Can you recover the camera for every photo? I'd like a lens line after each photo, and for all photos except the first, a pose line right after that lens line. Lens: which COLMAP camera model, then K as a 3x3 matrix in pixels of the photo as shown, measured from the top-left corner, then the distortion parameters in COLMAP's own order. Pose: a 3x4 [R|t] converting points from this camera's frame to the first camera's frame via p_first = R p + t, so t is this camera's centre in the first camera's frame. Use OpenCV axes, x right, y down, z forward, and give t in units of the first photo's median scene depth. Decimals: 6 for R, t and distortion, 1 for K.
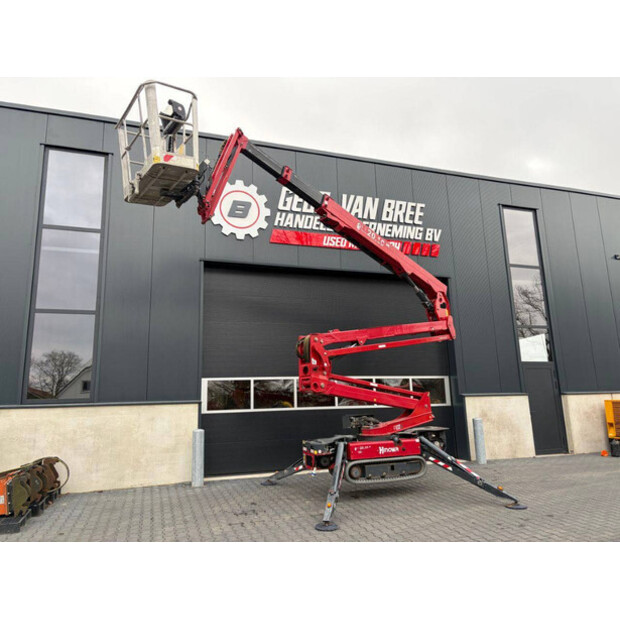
lens RADIAL K [[469.0, 0, 310.0], [0, 469.0, 310.0], [0, 0, 1]] dist [0.025410, -0.008275]
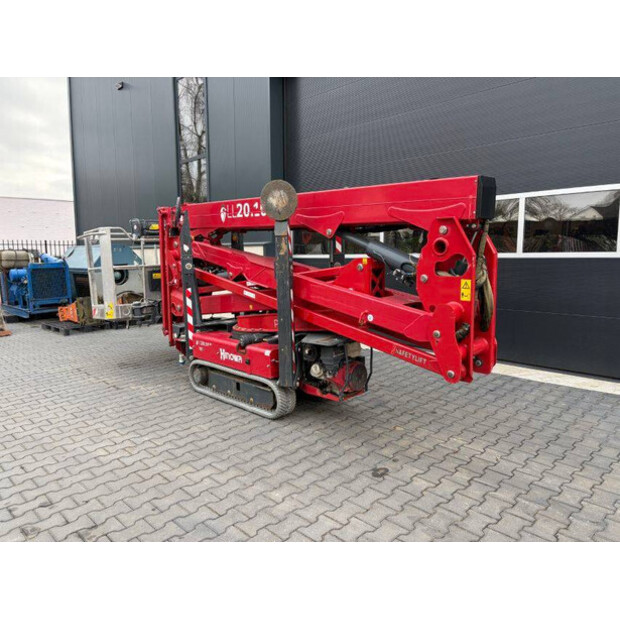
lens RADIAL K [[469.0, 0, 310.0], [0, 469.0, 310.0], [0, 0, 1]] dist [0.025410, -0.008275]
pose [[0.435657, 0.153147, -0.886989, 0.701495], [0.175878, 0.951942, 0.250747, 0.116223], [0.882763, -0.265241, 0.387785, 0.870688]]
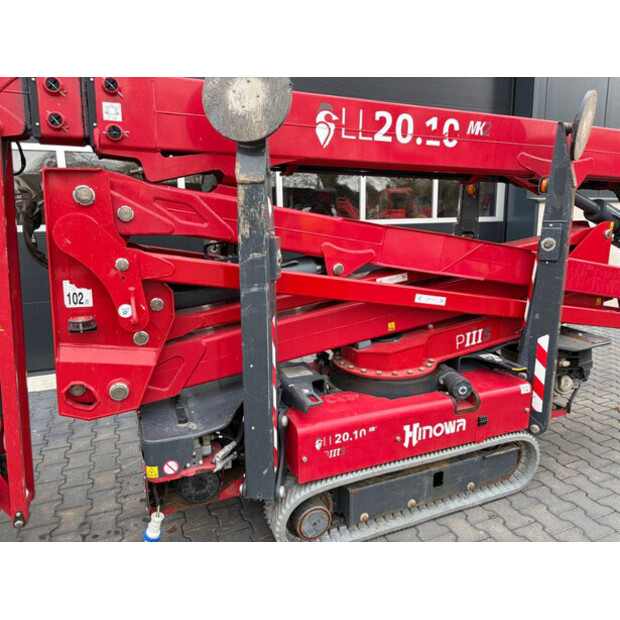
lens RADIAL K [[476.7, 0, 317.2], [0, 476.7, 305.3], [0, 0, 1]] dist [0.001154, 0.000532]
pose [[0.995574, 0.018895, 0.092058, 0.068344], [-0.052914, 0.922251, 0.382952, 0.121232], [-0.077665, -0.386129, 0.919170, 0.763800]]
